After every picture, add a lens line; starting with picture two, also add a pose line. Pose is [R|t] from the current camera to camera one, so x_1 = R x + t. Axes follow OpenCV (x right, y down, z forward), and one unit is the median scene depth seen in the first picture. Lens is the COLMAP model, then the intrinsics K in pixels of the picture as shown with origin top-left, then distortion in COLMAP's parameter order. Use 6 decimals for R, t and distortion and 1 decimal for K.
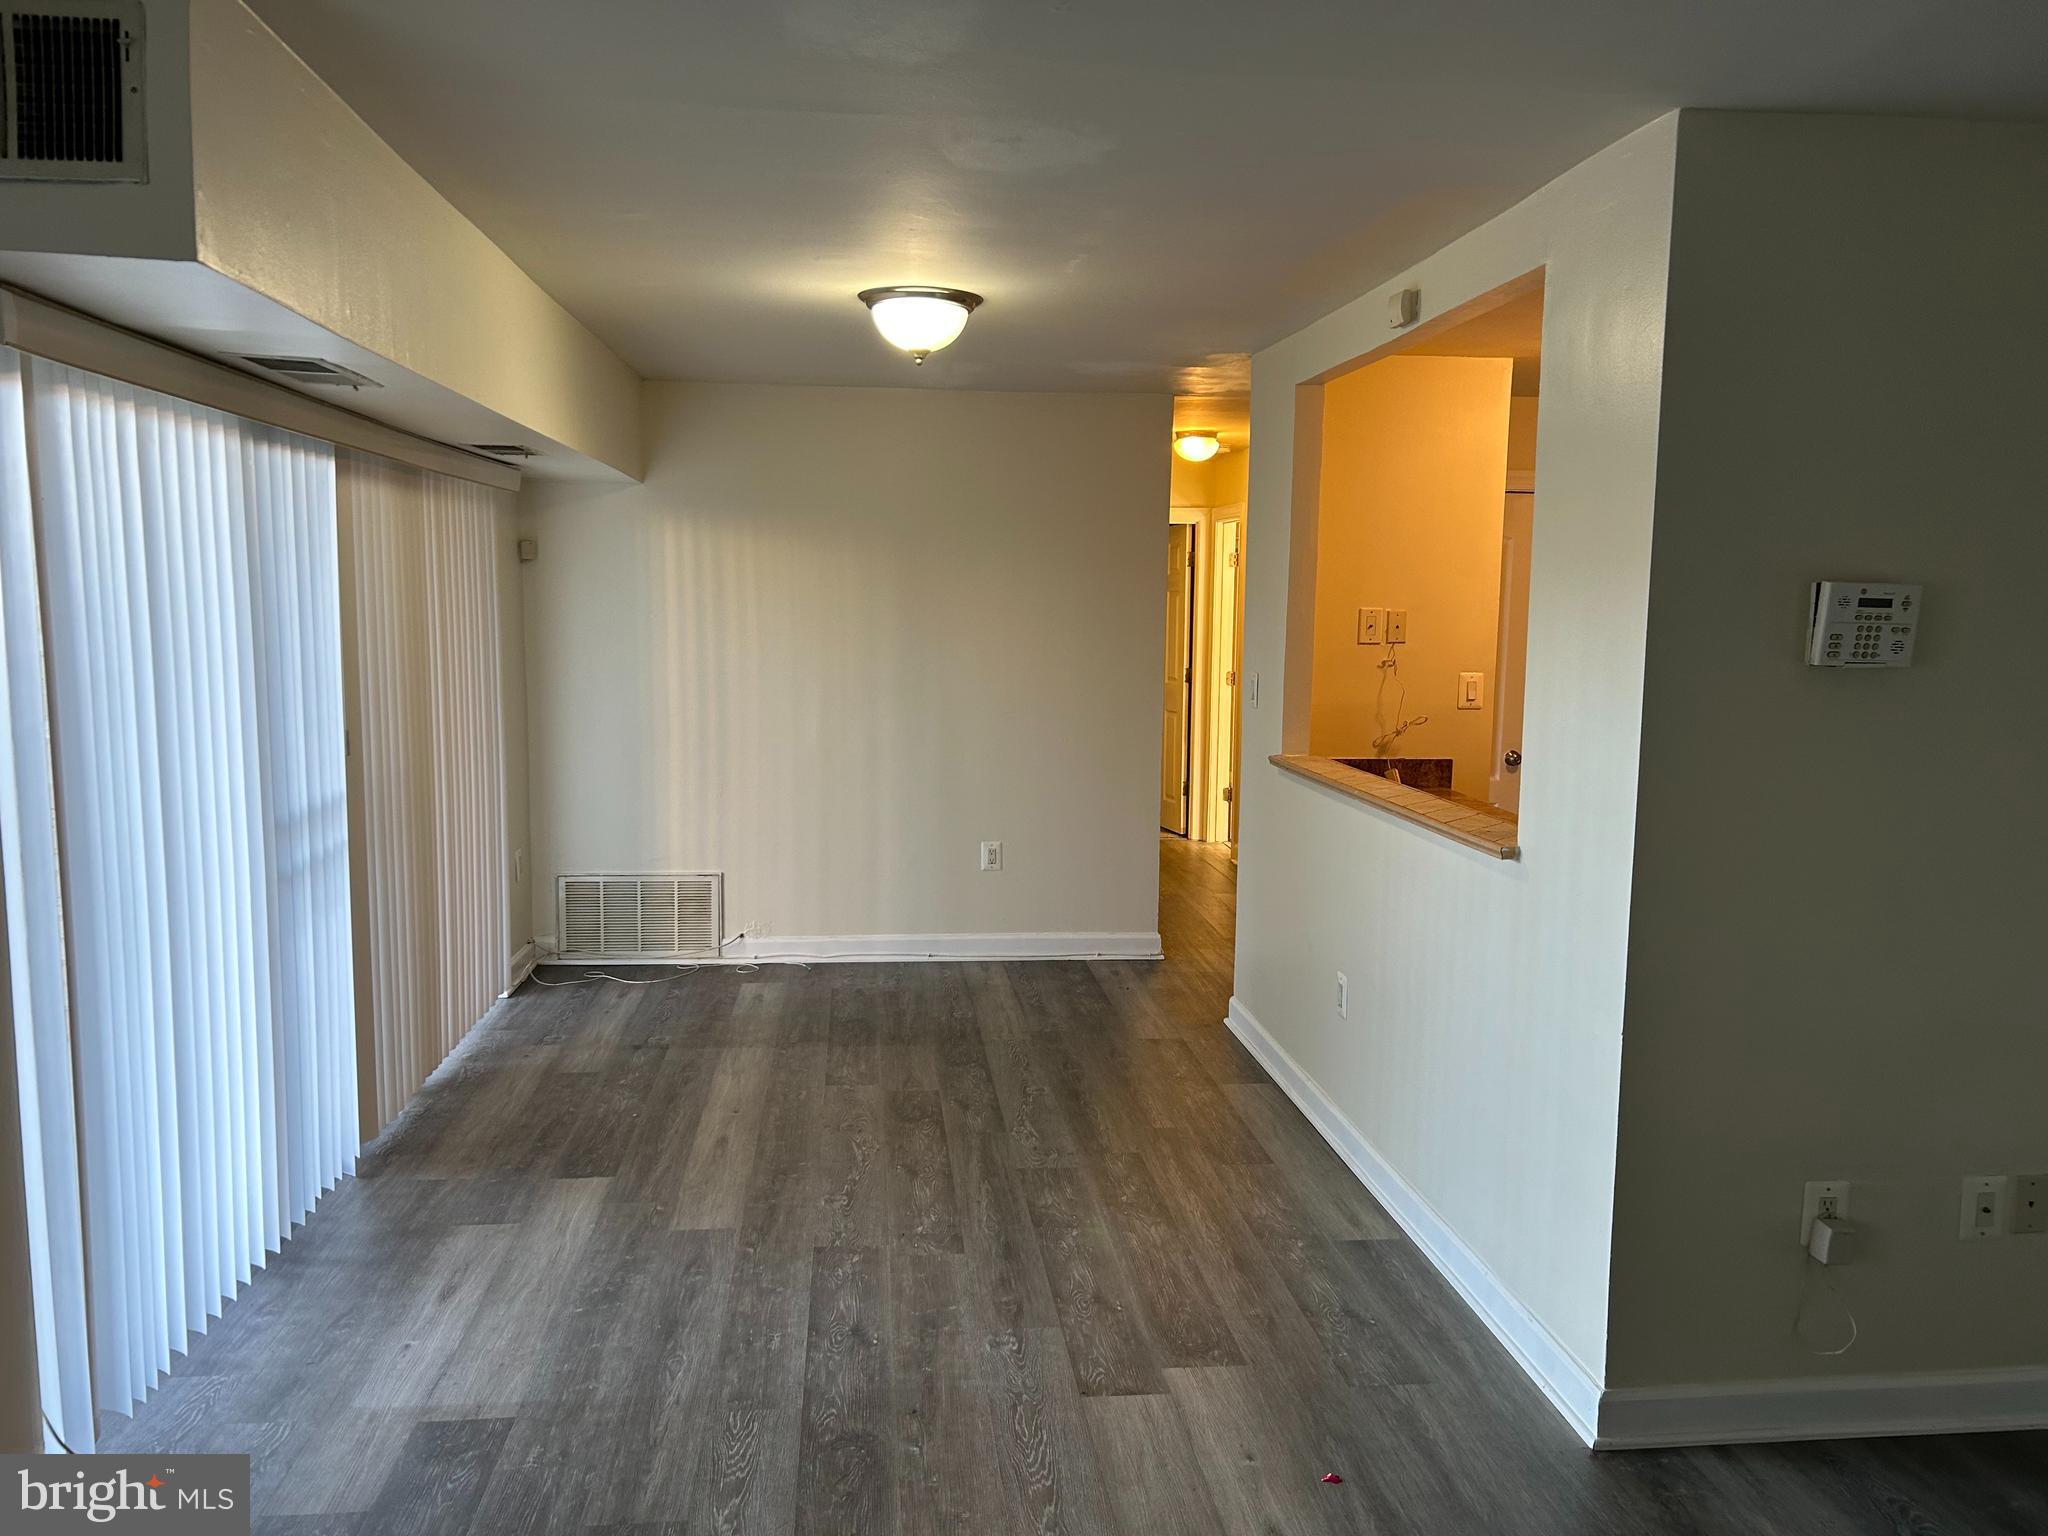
lens RADIAL K [[1546.7, 0, 1013.5], [0, 1546.7, 772.3], [0, 0, 1]] dist [0.090876, -0.132701]
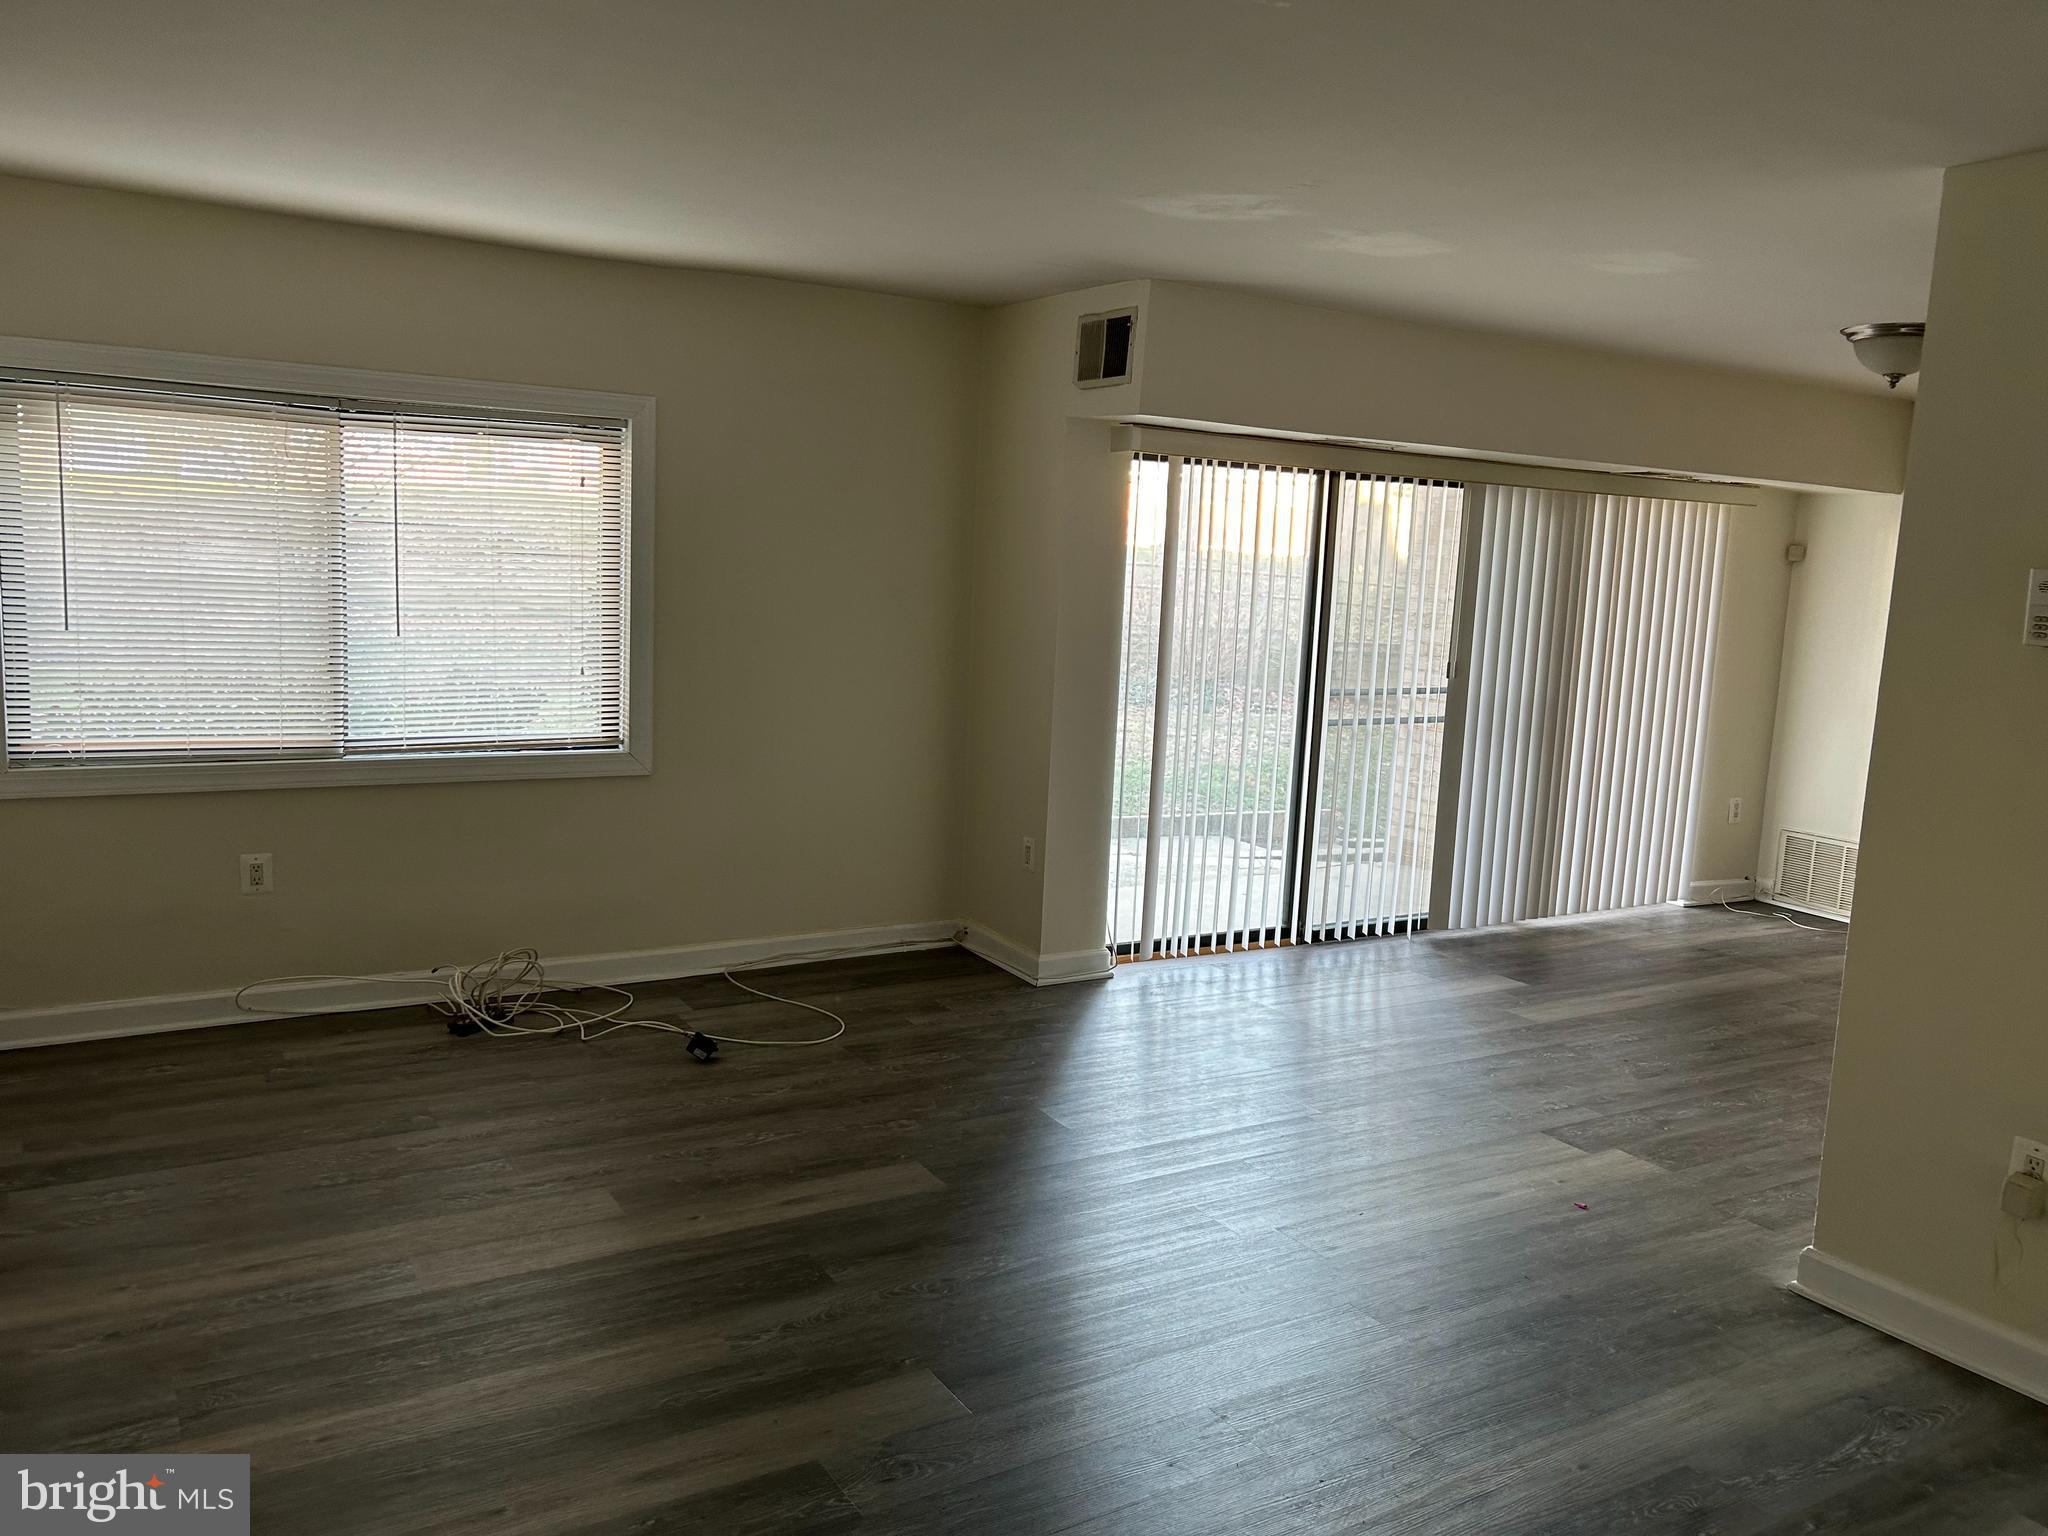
lens RADIAL K [[1558.9, 0, 1026.6], [0, 1558.9, 768.8], [0, 0, 1]] dist [0.055662, -0.058720]
pose [[0.433669, 0.131286, -0.891457, 0.881751], [-0.145049, 0.986598, 0.074736, 0.026110], [0.889321, 0.096894, 0.446900, -0.075063]]
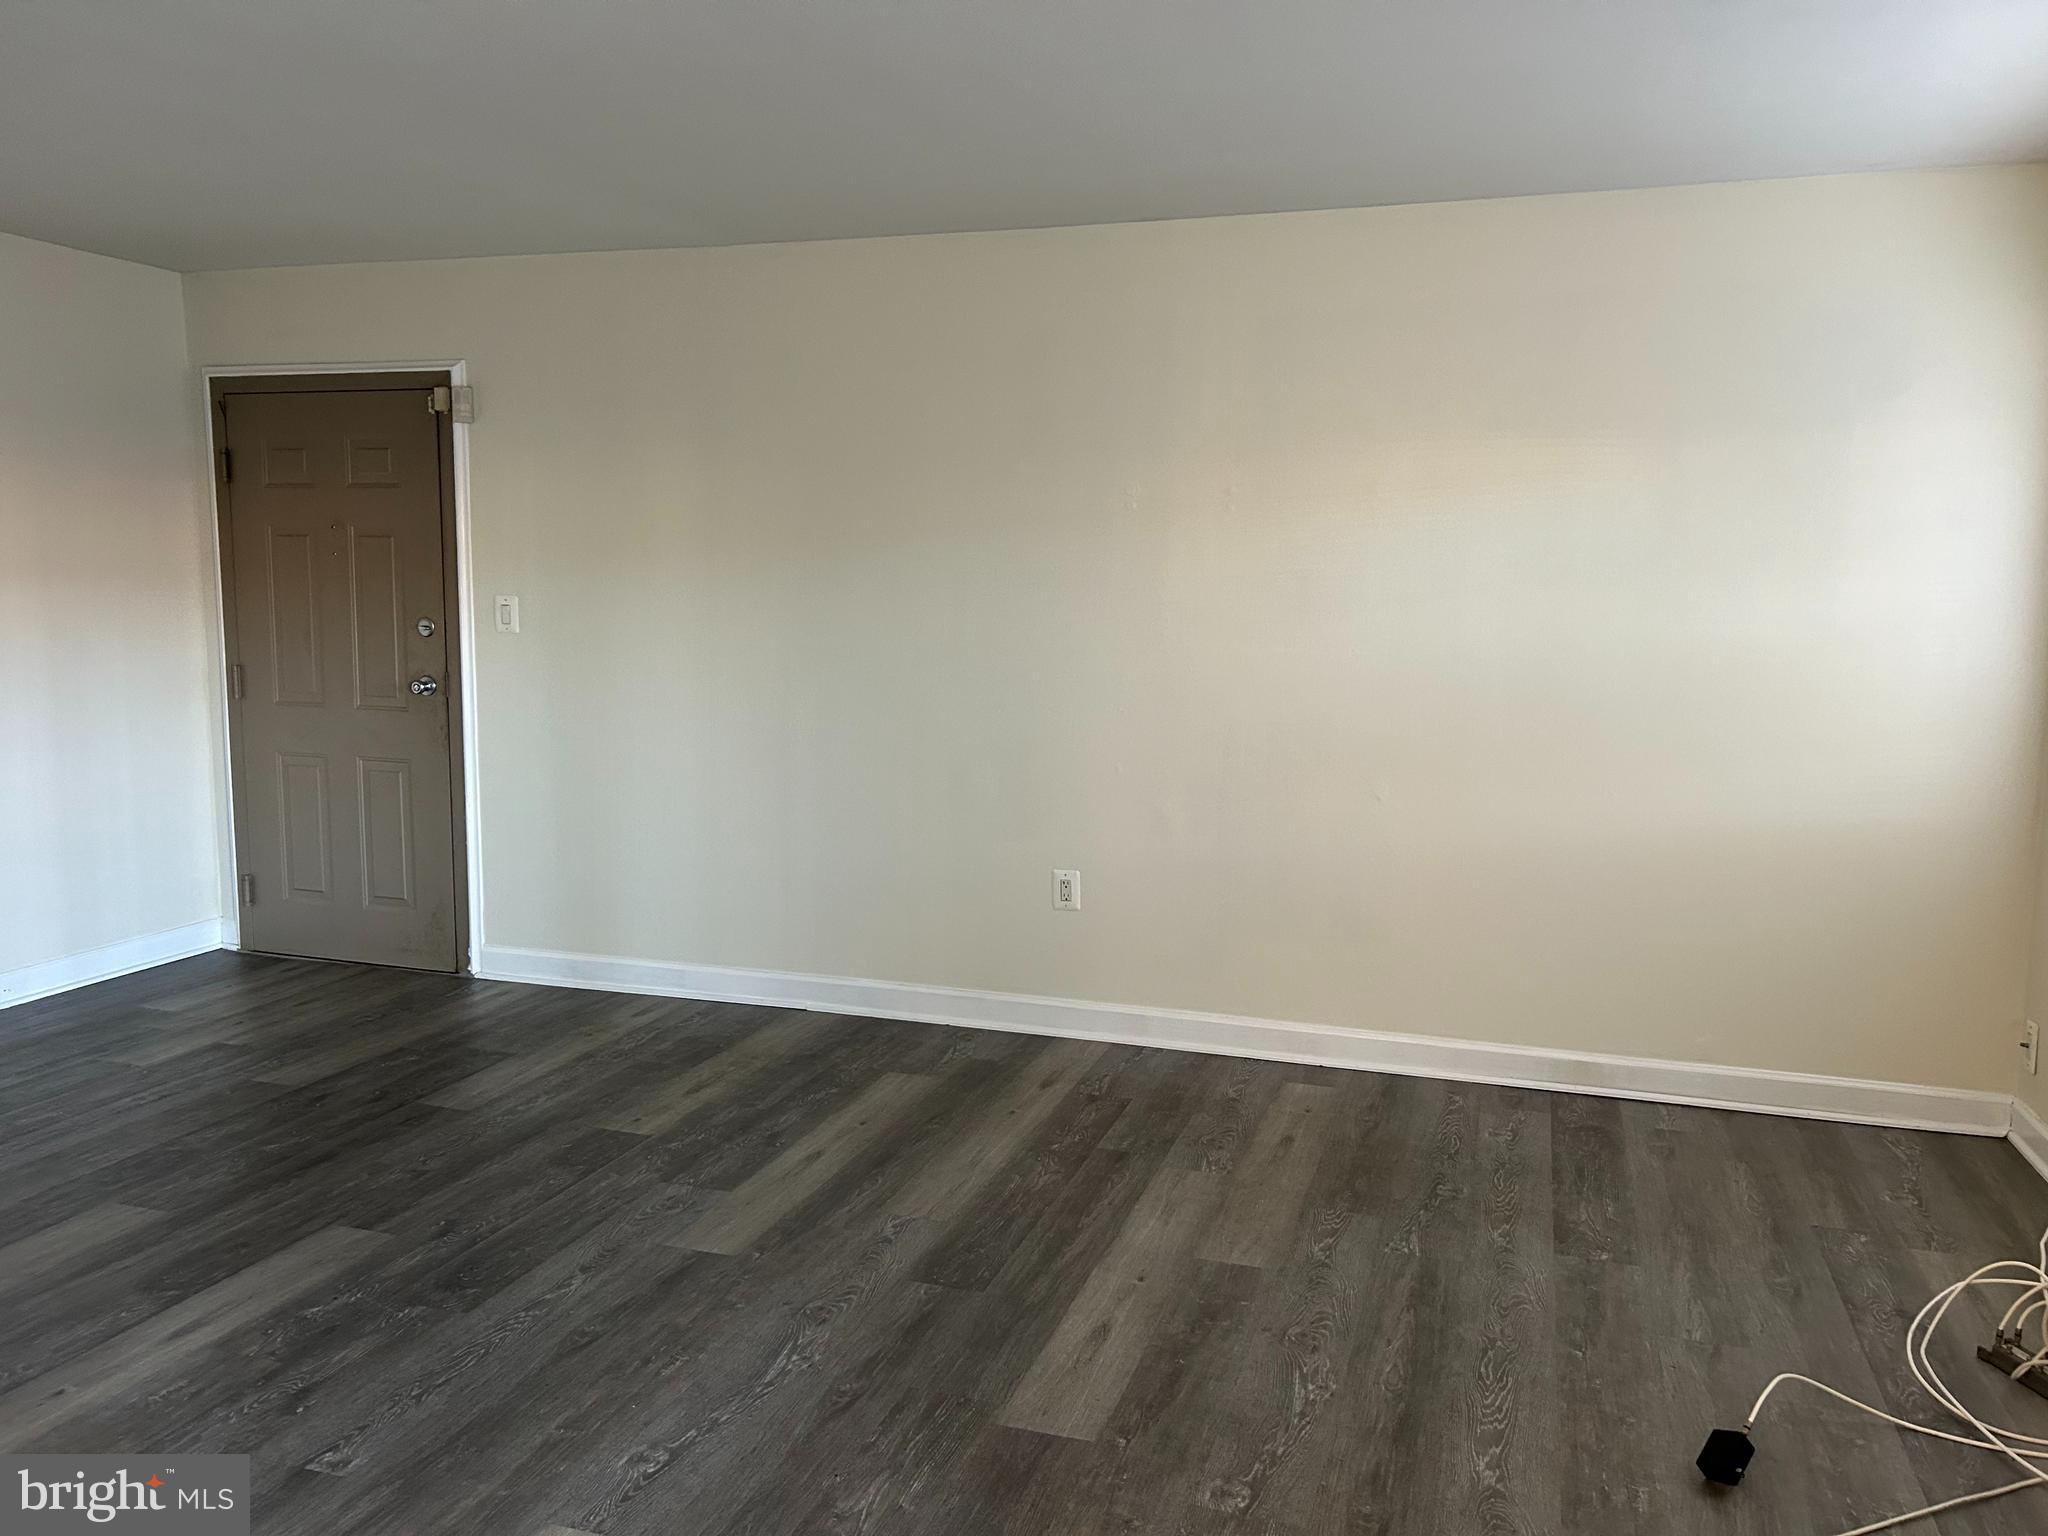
lens RADIAL K [[1556.4, 0, 1023.6], [0, 1556.4, 805.4], [0, 0, 1]] dist [0.050974, -0.071743]
pose [[-0.914828, -0.077789, 0.396281, -0.282243], [0.028210, 0.966567, 0.254858, -0.063909], [-0.402857, 0.244331, -0.882048, 0.904893]]
